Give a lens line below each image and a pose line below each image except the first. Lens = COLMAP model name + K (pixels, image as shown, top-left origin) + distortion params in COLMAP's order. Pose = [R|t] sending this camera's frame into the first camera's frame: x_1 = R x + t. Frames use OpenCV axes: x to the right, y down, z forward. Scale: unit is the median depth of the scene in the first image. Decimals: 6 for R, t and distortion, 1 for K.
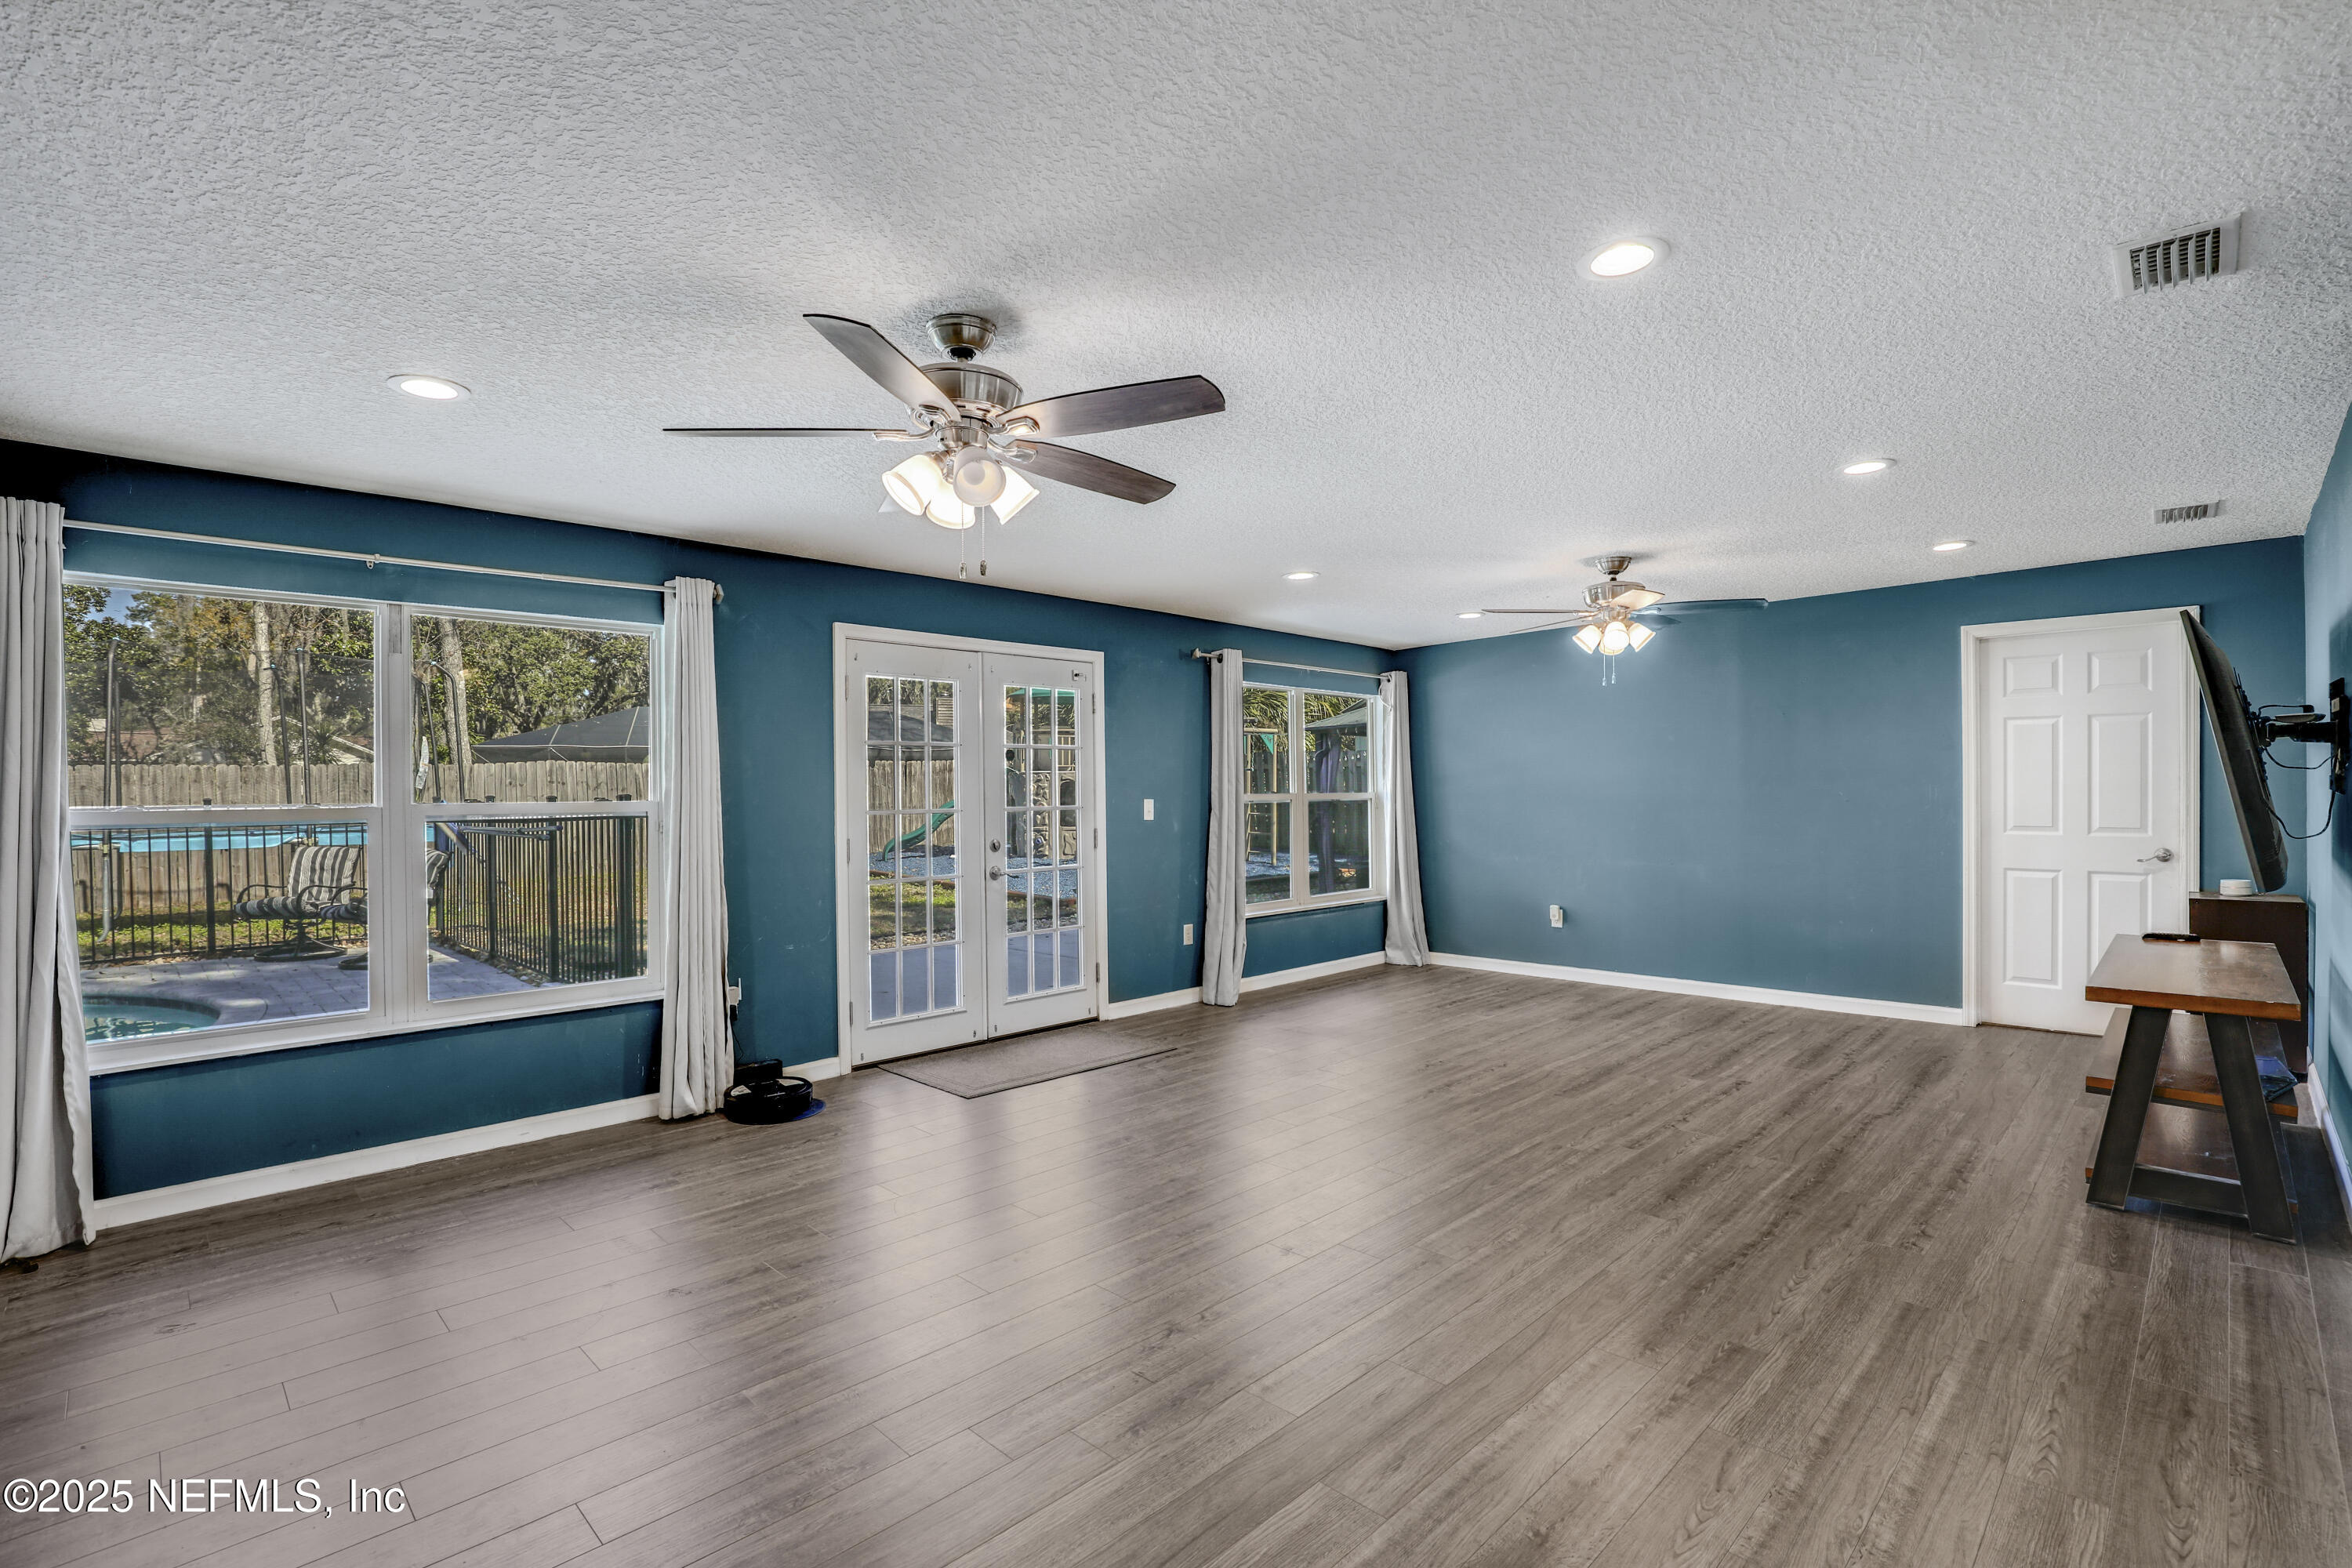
lens RADIAL K [[1127.9, 0, 1171.6], [0, 1127.9, 788.6], [0, 0, 1]] dist [-0.032279, 0.000241]
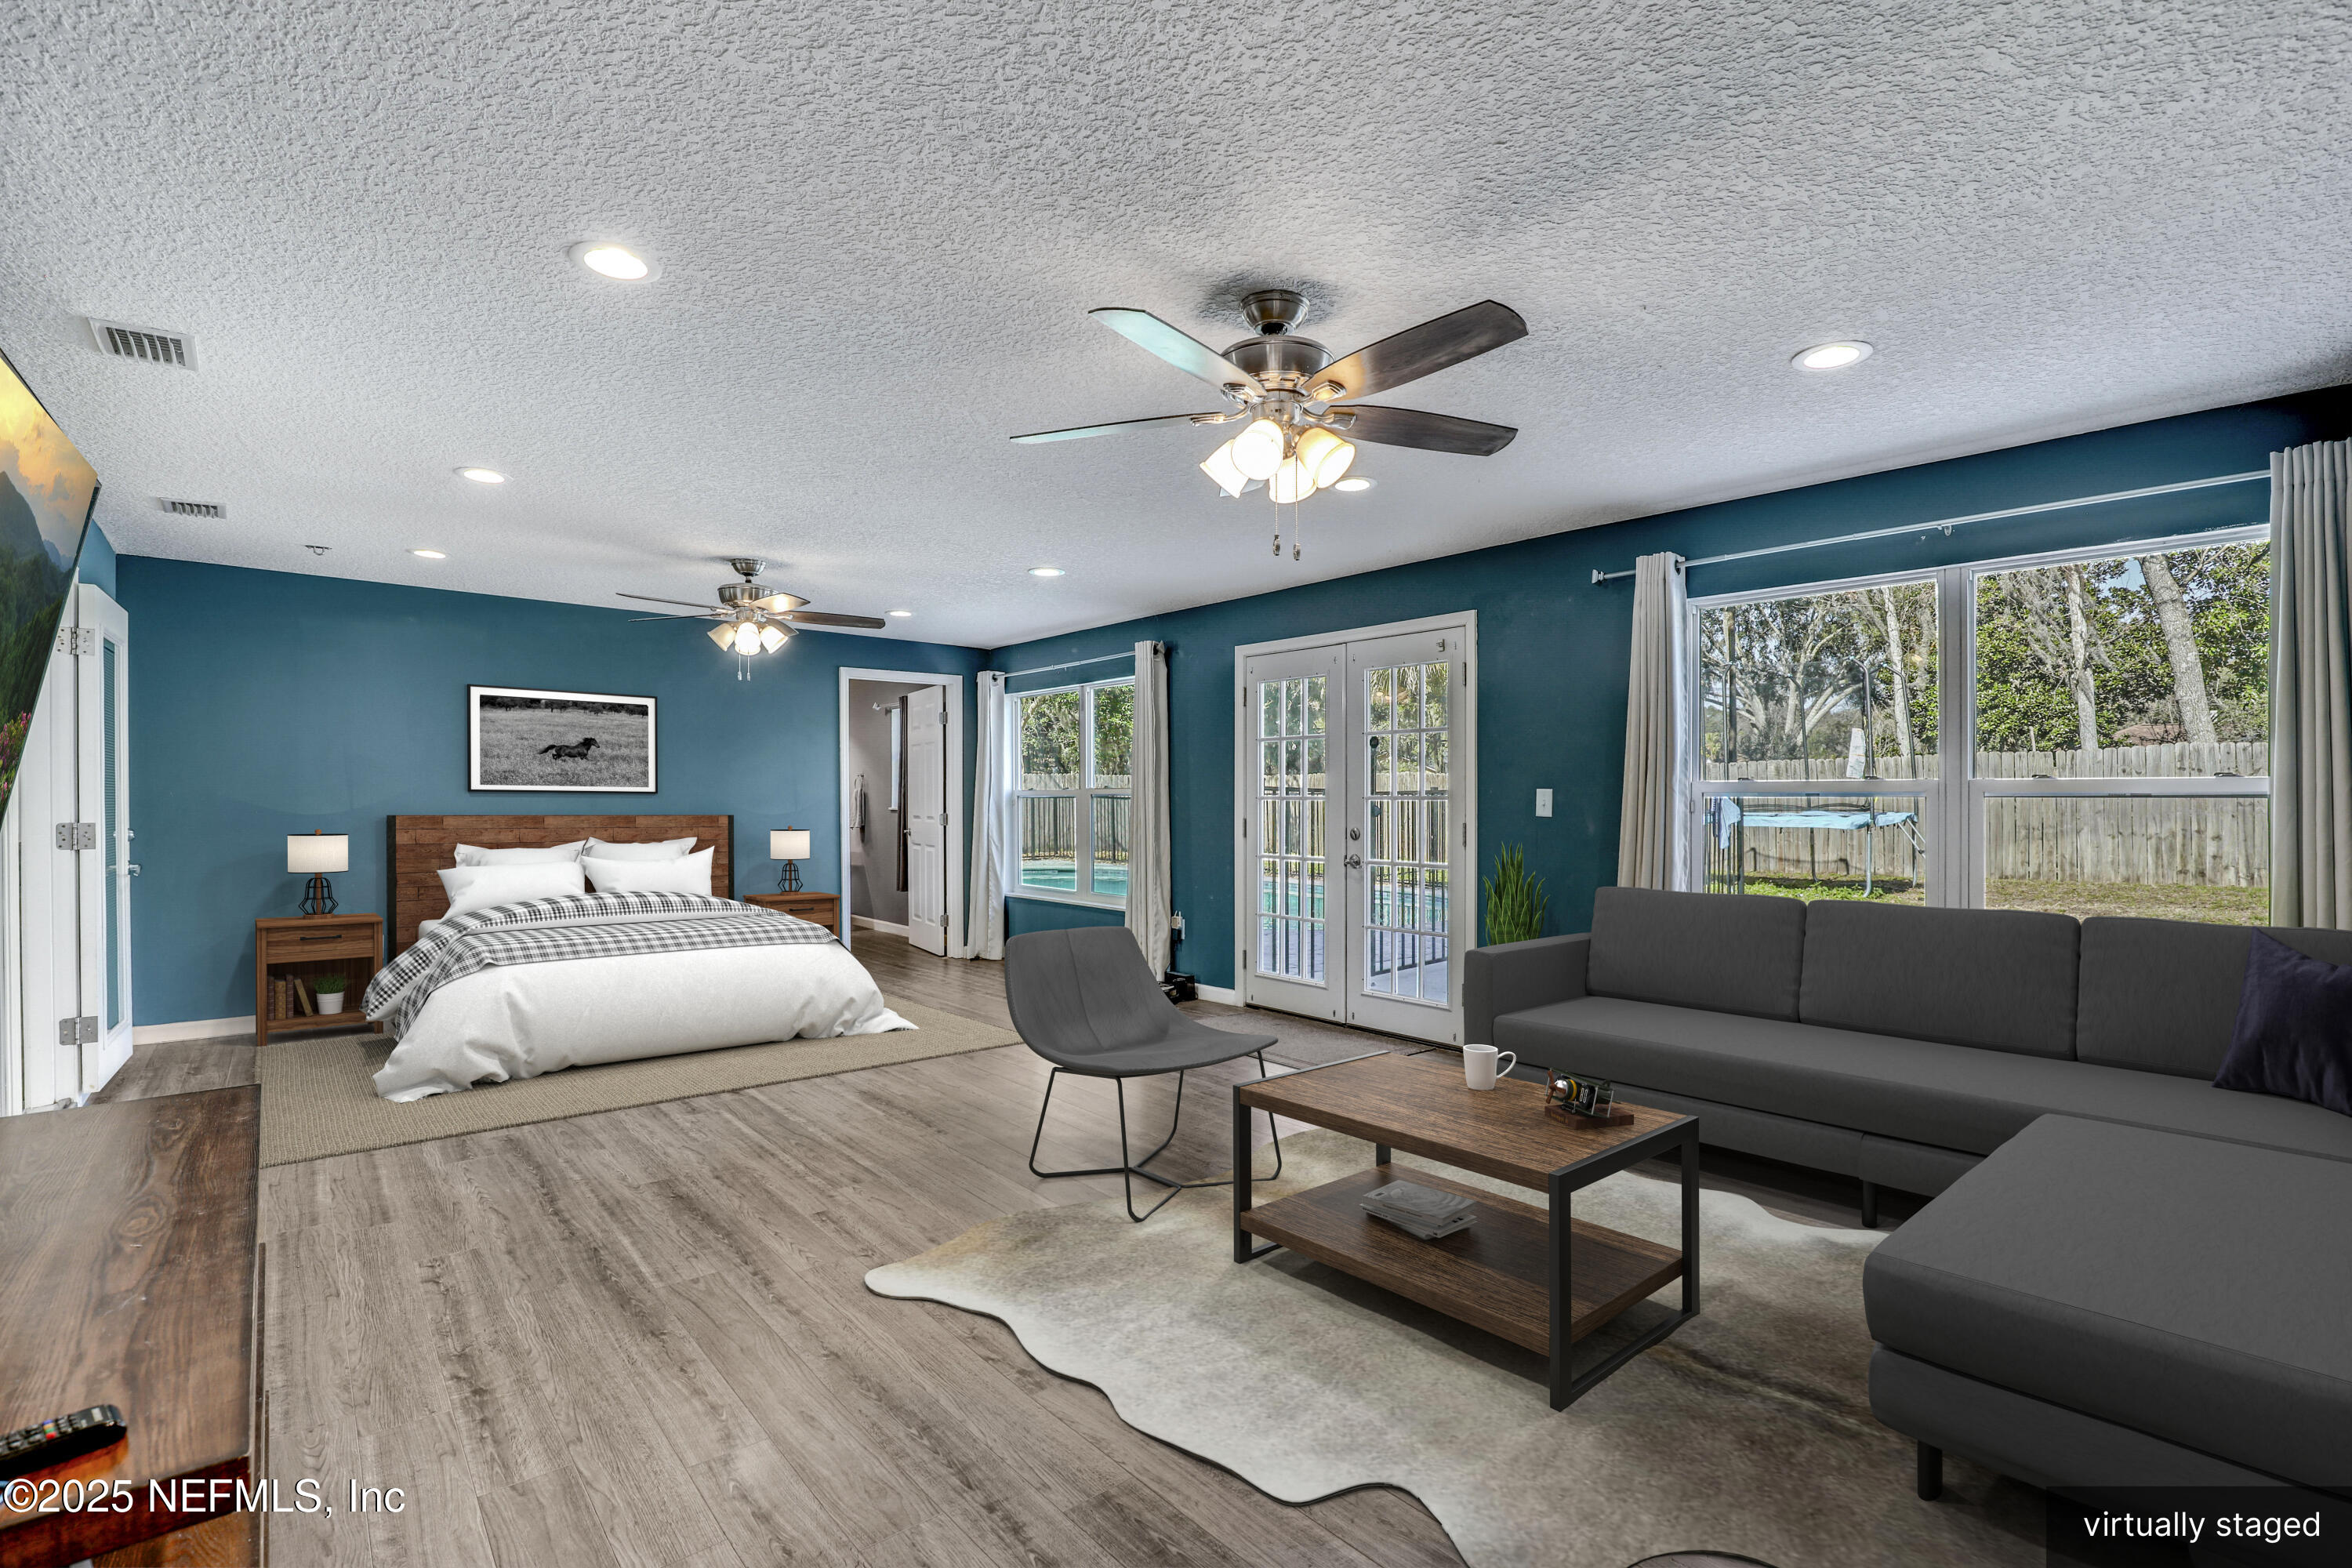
lens RADIAL K [[1088.9, 0, 1176.0], [0, 1088.9, 784.0], [0, 0, 1]] dist [-0.031213, 0.000127]
pose [[-0.109830, -0.000675, -0.993950, 1.281042], [0.006861, 0.999975, -0.001437, 0.010150], [0.993927, -0.006977, -0.109823, 1.477706]]
